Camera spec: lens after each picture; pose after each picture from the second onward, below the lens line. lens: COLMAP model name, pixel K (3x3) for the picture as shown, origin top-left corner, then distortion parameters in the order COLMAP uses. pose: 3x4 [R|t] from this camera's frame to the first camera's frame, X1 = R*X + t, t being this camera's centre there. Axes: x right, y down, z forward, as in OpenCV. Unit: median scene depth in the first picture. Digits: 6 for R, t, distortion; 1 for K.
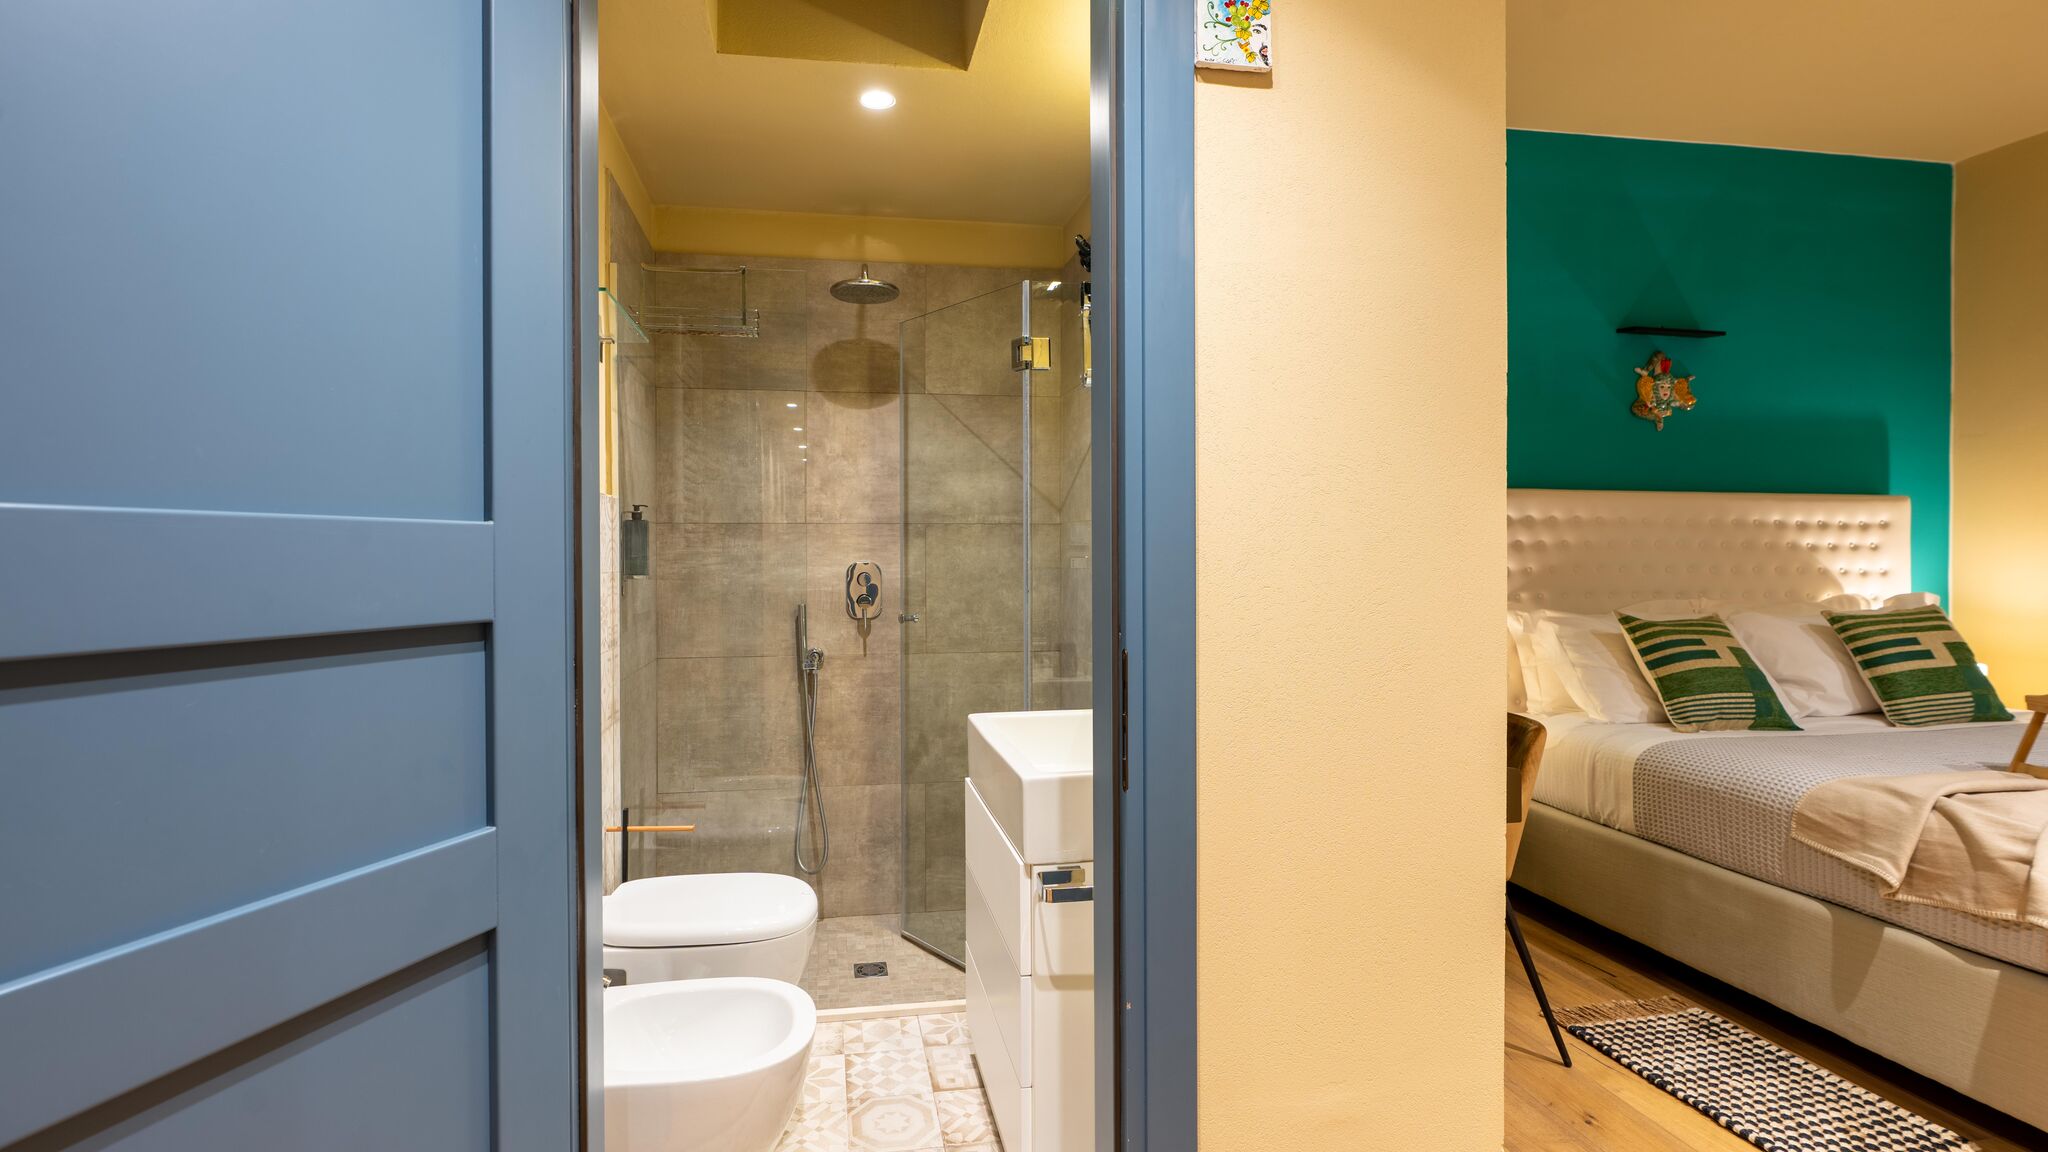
lens RADIAL K [[935.4, 0, 1021.8], [0, 935.4, 563.0], [0, 0, 1]] dist [0.000596, 0.001093]
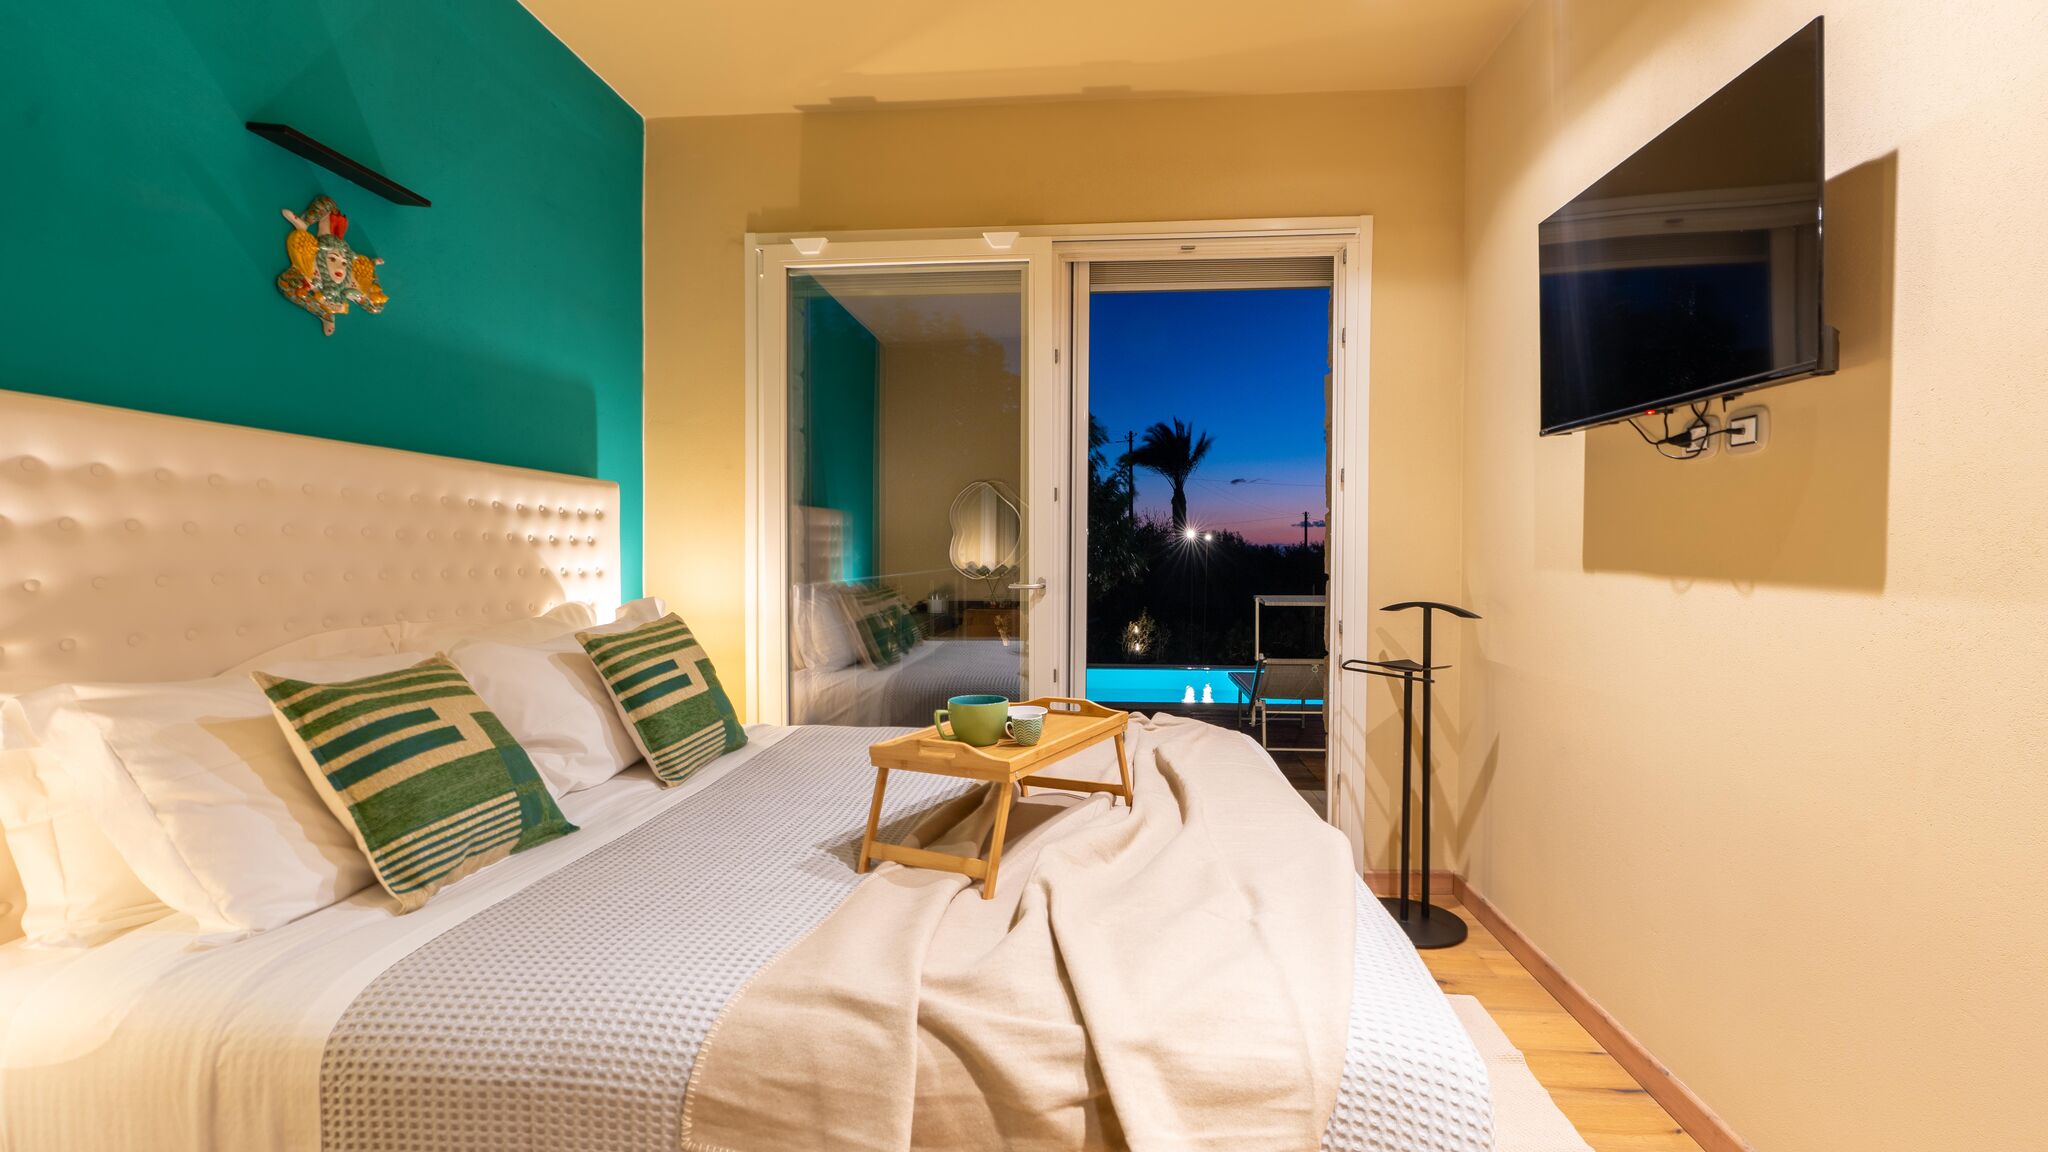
lens RADIAL K [[905.4, 0, 990.7], [0, 905.4, 566.1], [0, 0, 1]] dist [-0.002777, 0.000347]
pose [[0.297277, -0.013957, 0.954689, 0.271436], [0.001227, 0.999898, 0.014235, -0.006588], [-0.954791, -0.003060, 0.297263, 0.448113]]
